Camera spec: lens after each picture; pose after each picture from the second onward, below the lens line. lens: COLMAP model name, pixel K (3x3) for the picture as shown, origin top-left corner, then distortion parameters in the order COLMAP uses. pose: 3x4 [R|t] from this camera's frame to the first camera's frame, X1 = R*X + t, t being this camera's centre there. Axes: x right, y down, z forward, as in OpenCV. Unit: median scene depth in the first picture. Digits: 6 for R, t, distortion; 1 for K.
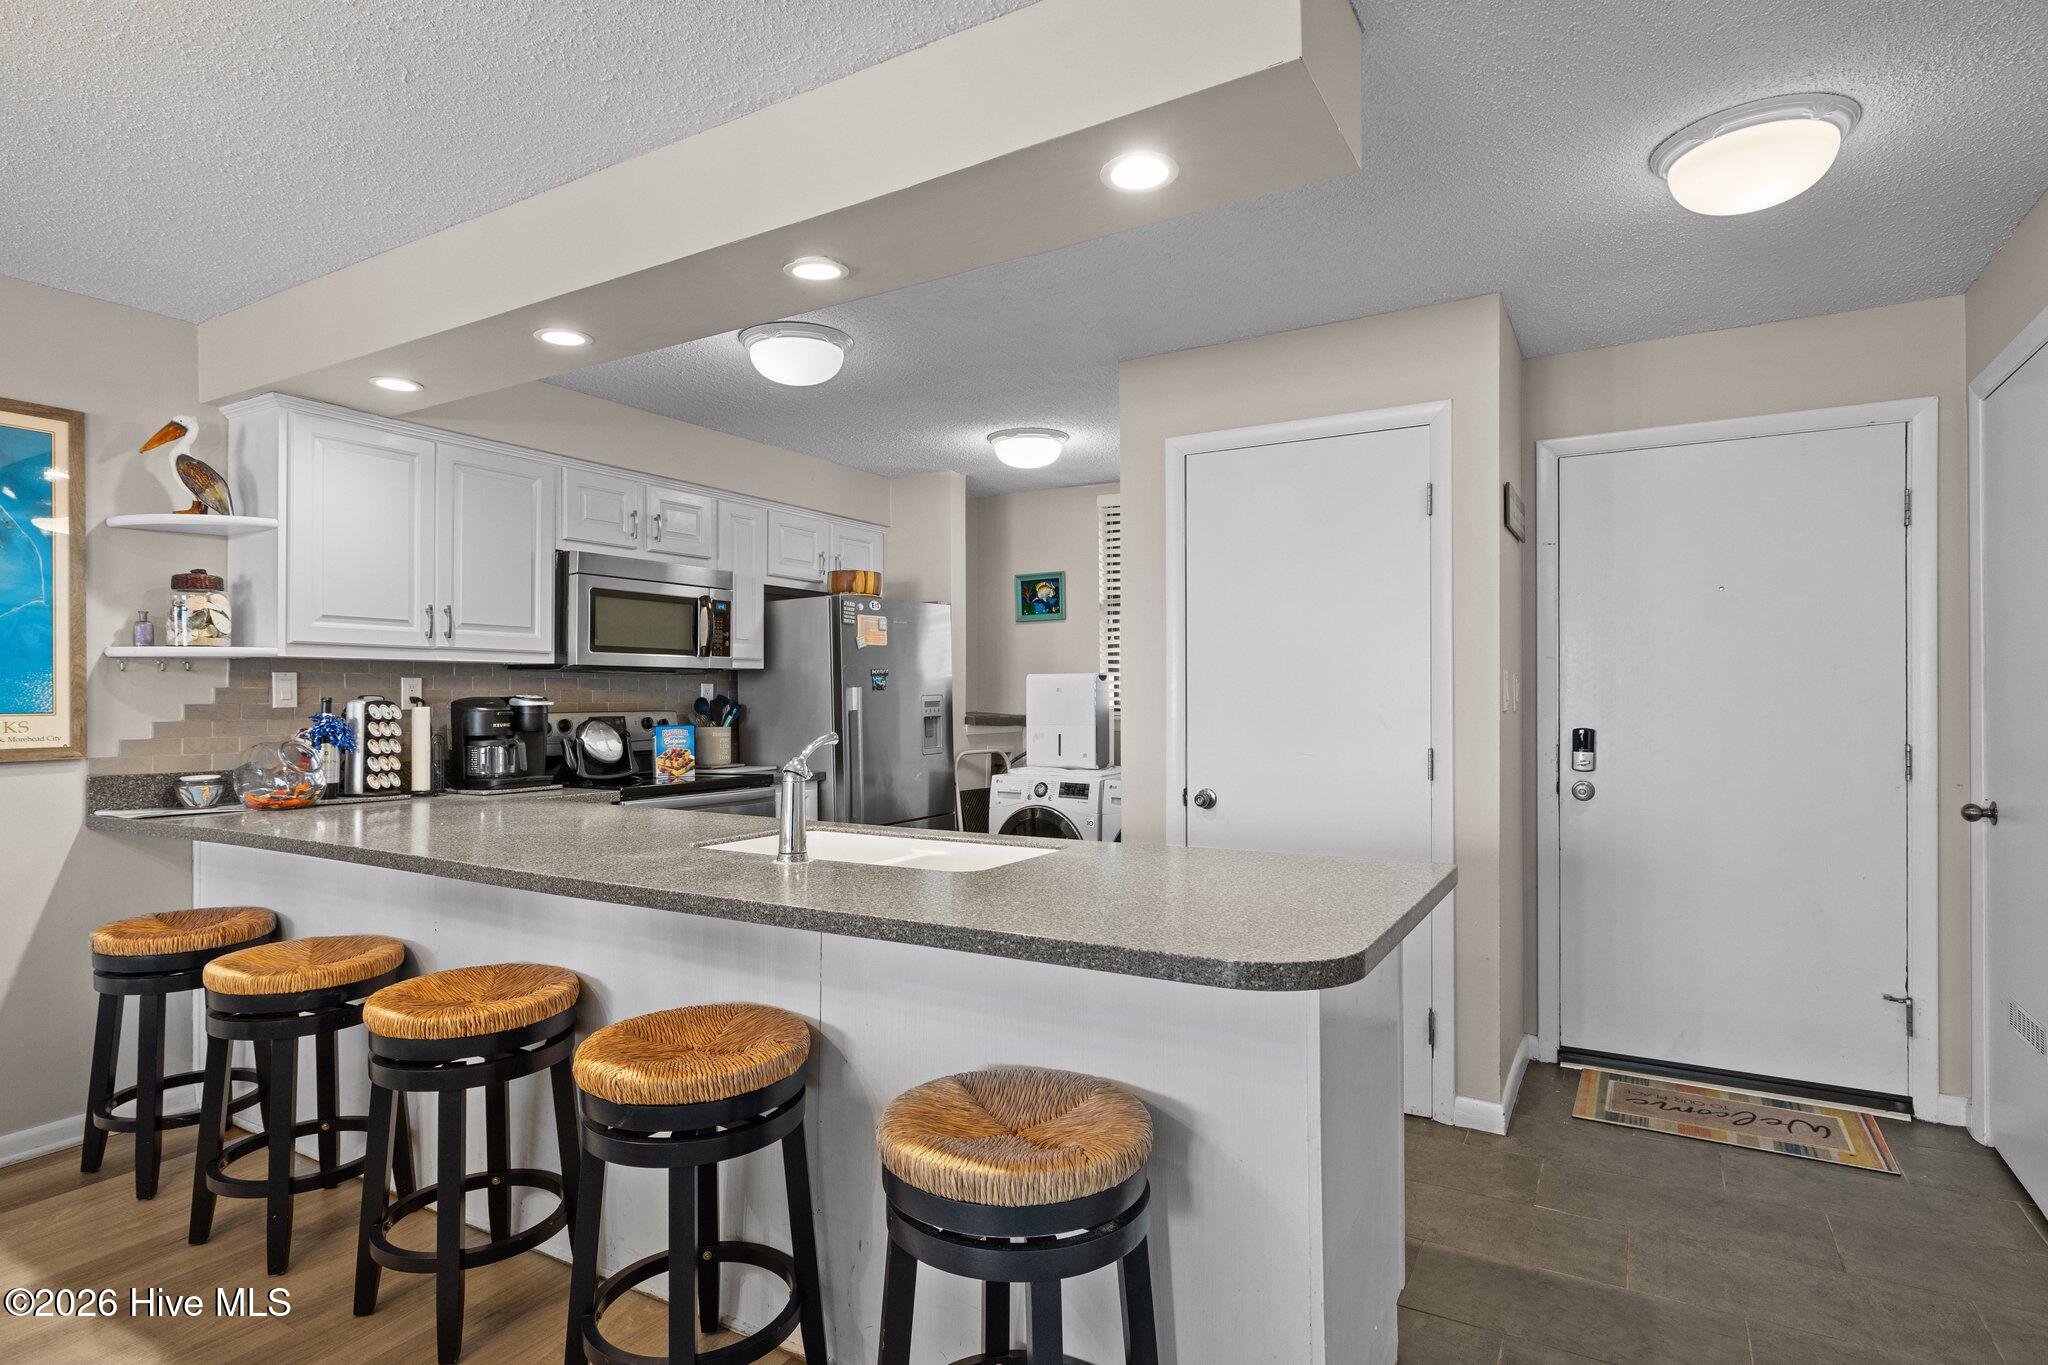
lens RADIAL K [[1053.0, 0, 1011.0], [0, 1053.0, 692.1], [0, 0, 1]] dist [-0.001146, -0.001251]
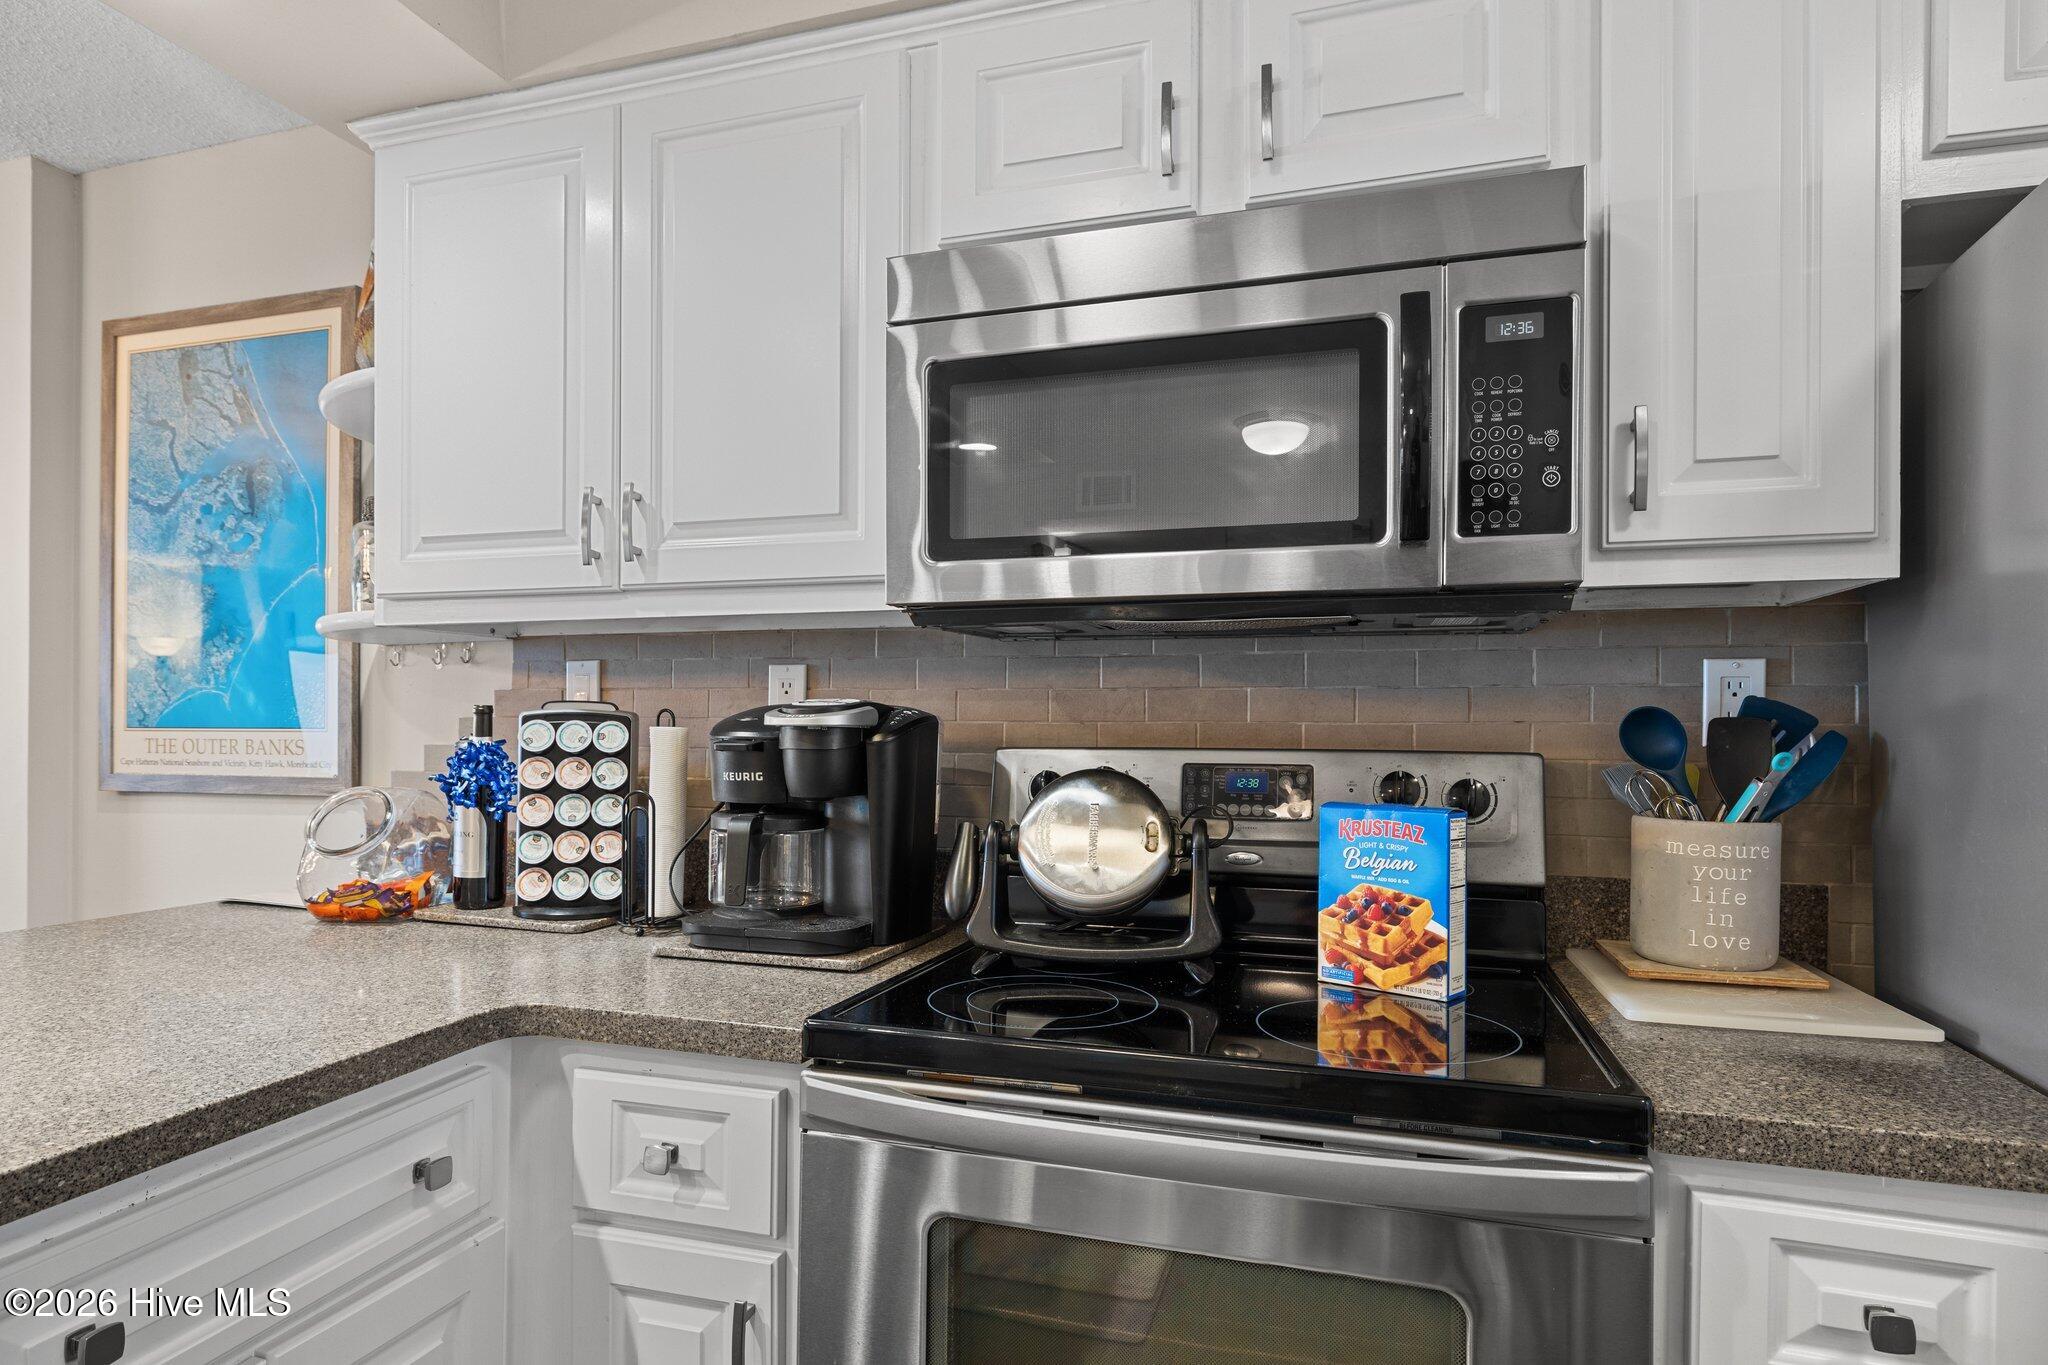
lens RADIAL K [[1113.8, 0, 1019.2], [0, 1113.8, 718.0], [0, 0, 1]] dist [-0.005792, 0.002934]
pose [[0.244510, -0.000399, -0.969647, -0.064610], [-0.001413, 0.999999, -0.000767, 0.009846], [0.969646, 0.001558, 0.244509, 0.952762]]
